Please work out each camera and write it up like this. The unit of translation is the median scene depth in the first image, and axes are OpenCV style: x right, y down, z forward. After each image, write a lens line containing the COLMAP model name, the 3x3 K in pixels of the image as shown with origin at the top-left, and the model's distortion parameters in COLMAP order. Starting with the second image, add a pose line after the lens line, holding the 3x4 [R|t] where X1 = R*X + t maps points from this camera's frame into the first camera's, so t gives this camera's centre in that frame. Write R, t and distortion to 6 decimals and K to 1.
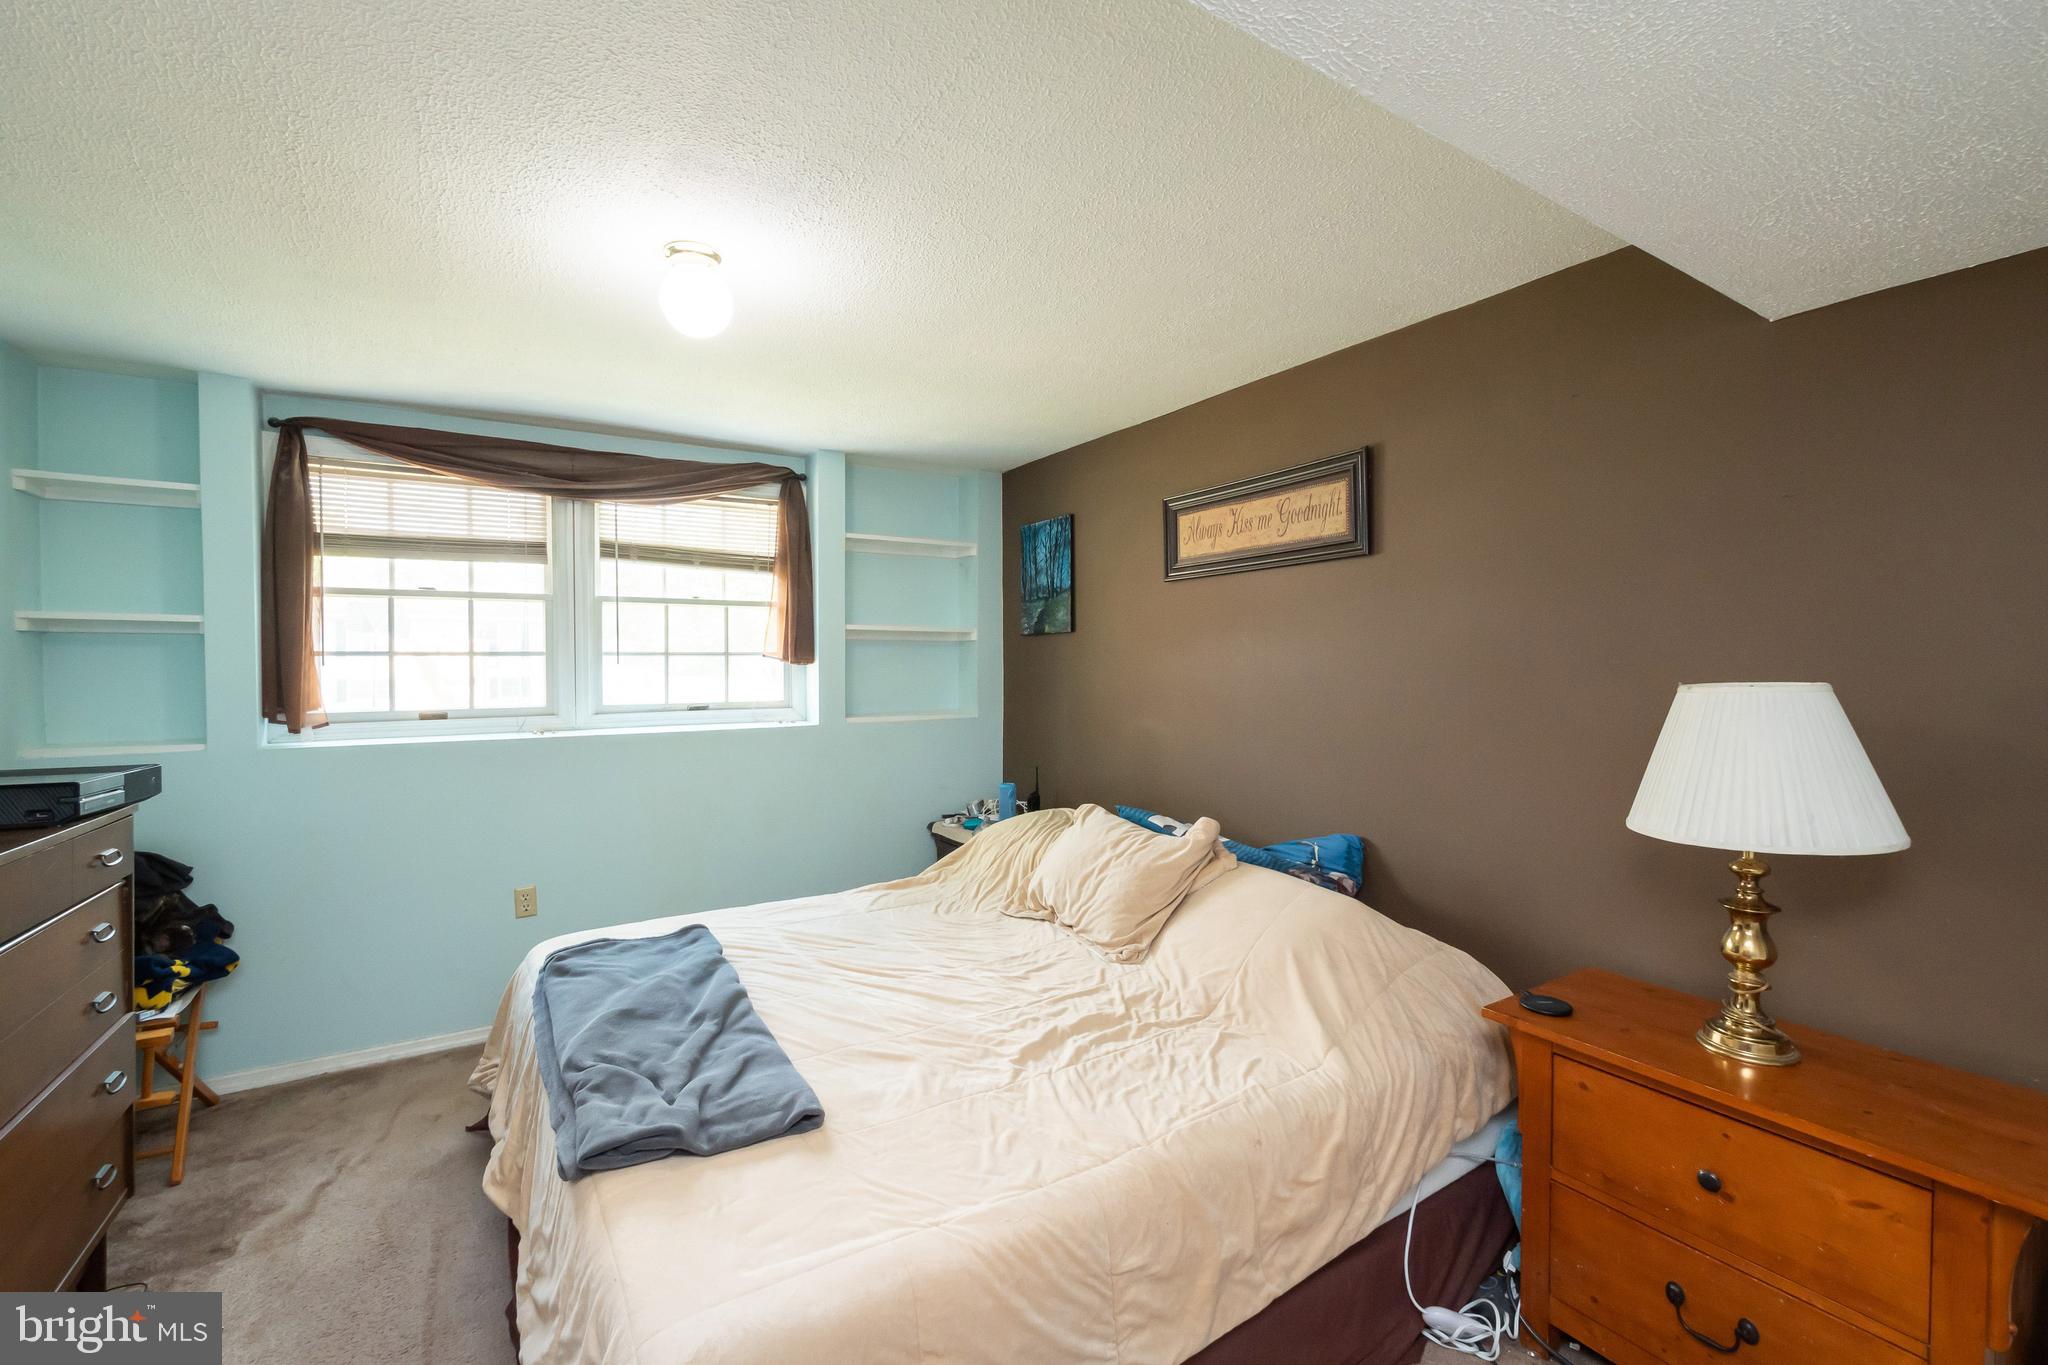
lens RADIAL K [[869.7, 0, 1029.9], [0, 869.7, 677.9], [0, 0, 1]] dist [-0.013797, 0.003522]
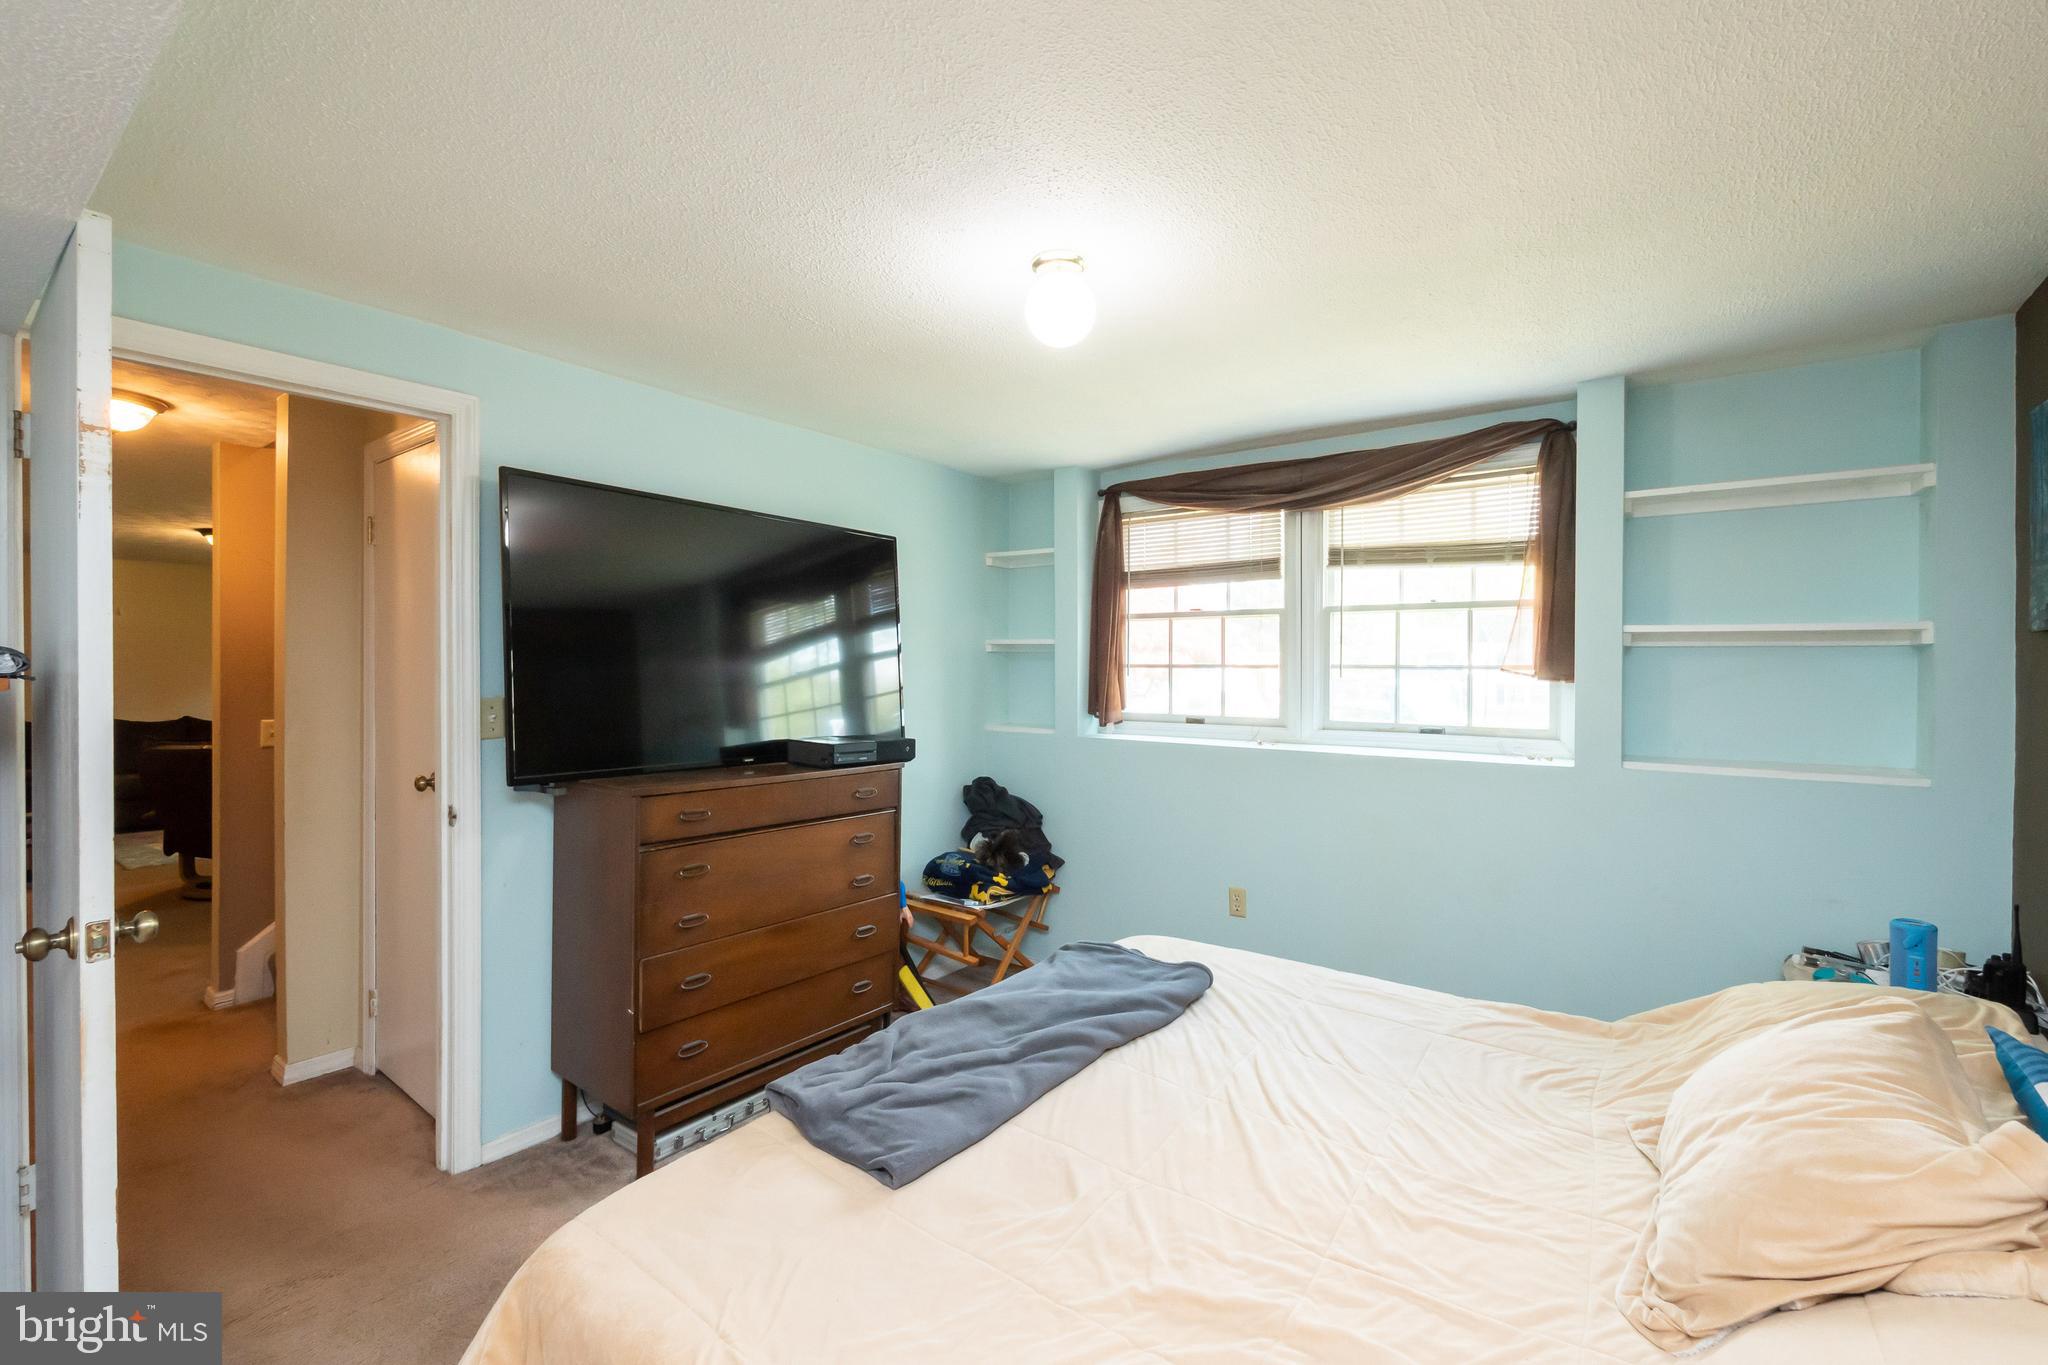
lens RADIAL K [[869.7, 0, 1013.8], [0, 869.7, 677.3], [0, 0, 1]] dist [-0.013797, 0.003522]
pose [[0.346564, 0.016793, -0.937876, 0.321294], [-0.024725, 0.999656, 0.008762, -0.017995], [0.937700, 0.020153, 0.346860, 0.385929]]
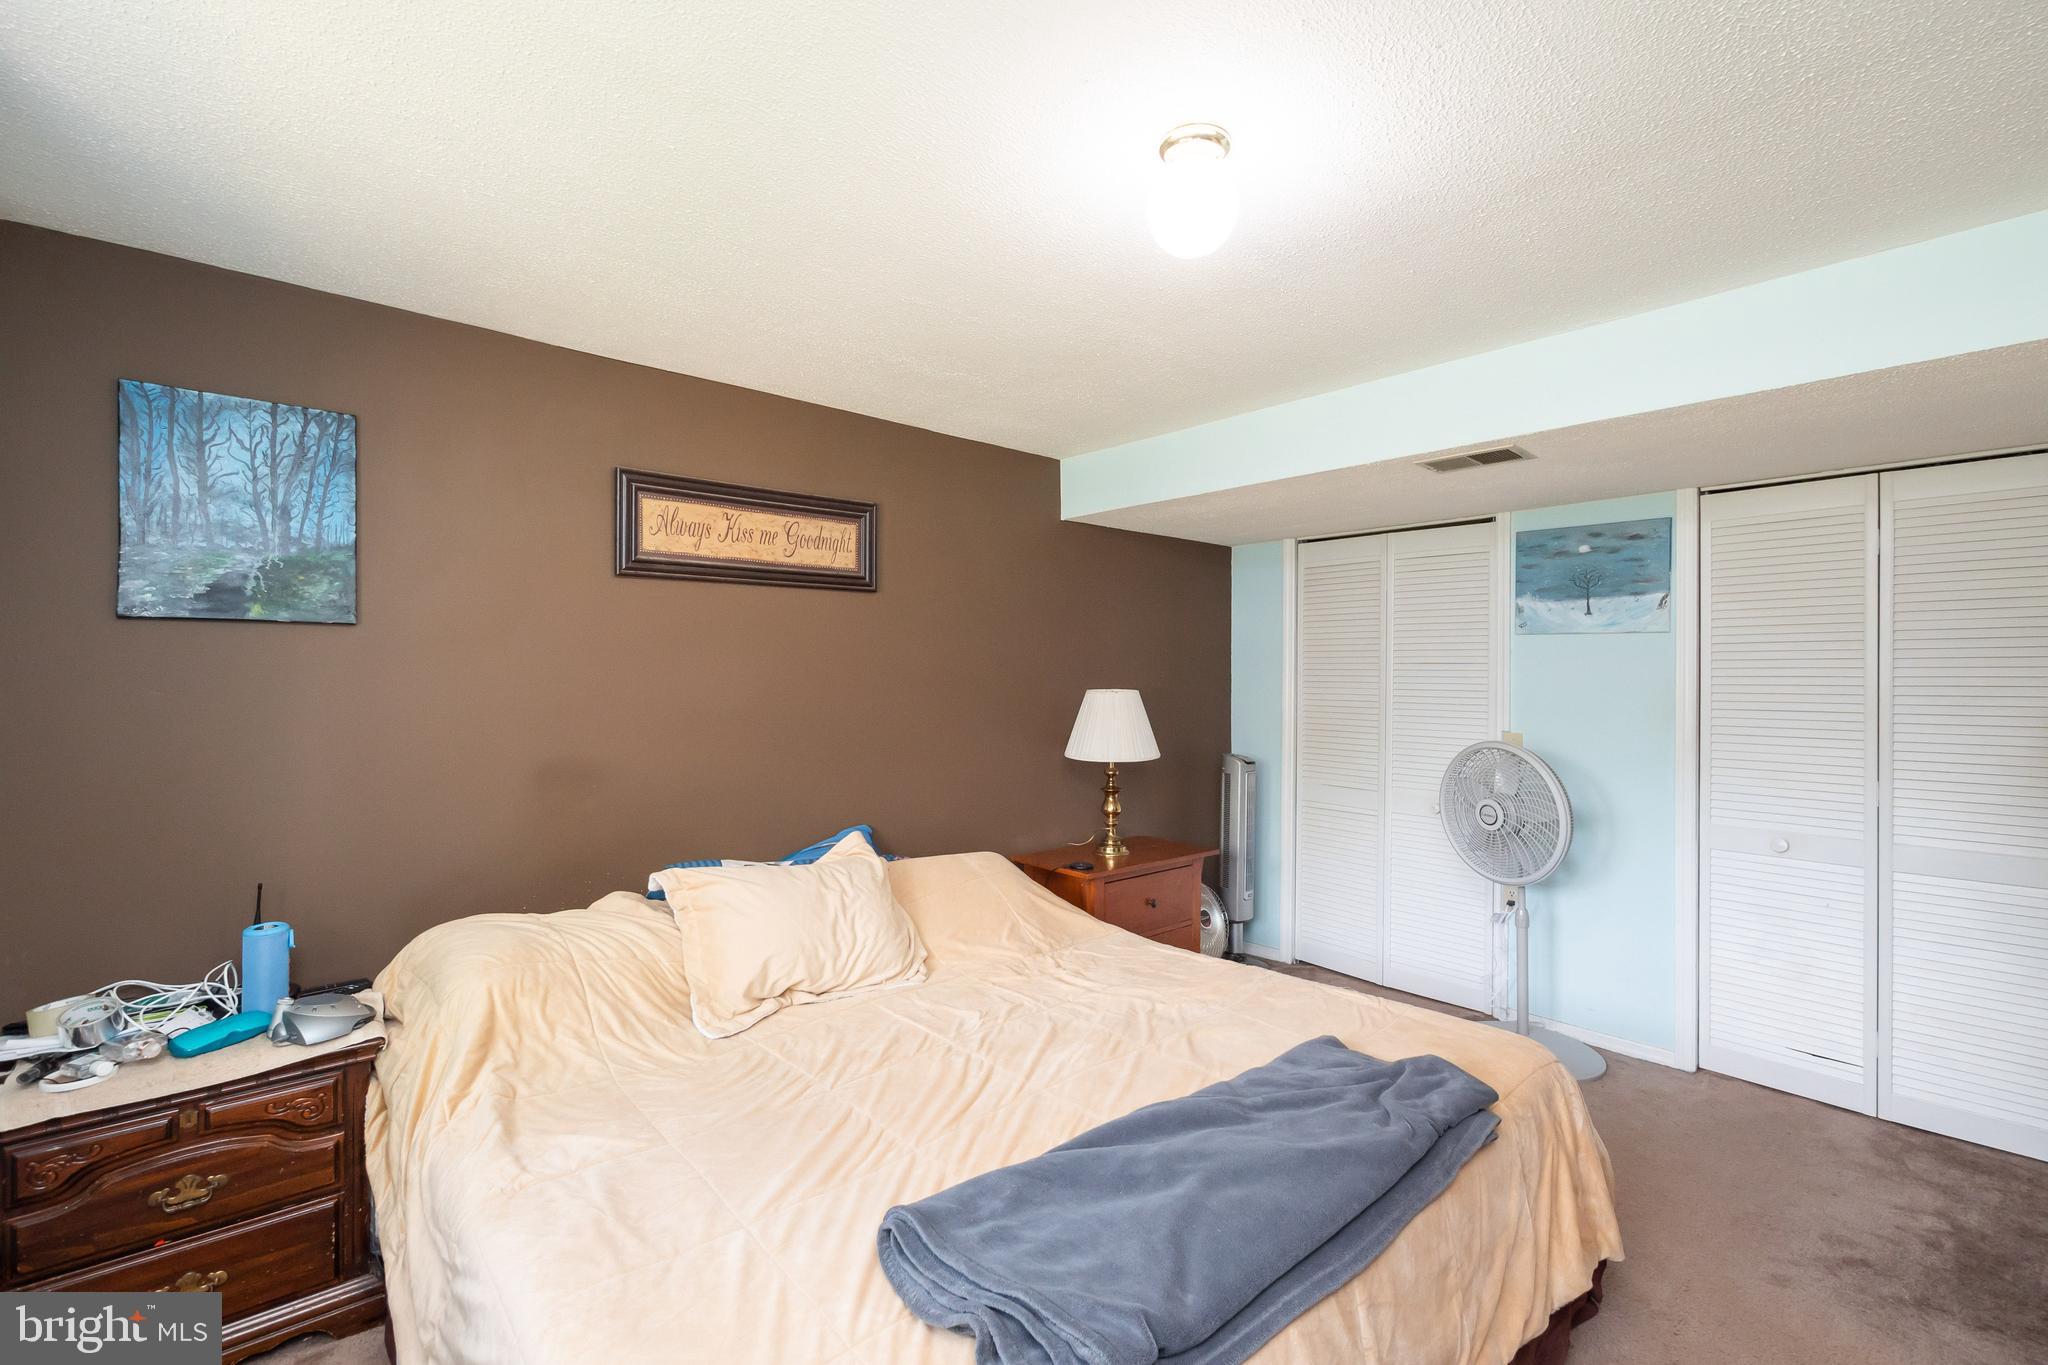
lens RADIAL K [[869.7, 0, 1013.0], [0, 869.7, 677.2], [0, 0, 1]] dist [-0.013797, 0.003522]
pose [[-0.146524, 0.003261, 0.989202, -0.687503], [0.014426, 0.999895, -0.001159, -0.013052], [-0.989102, 0.014100, -0.146555, 0.792160]]
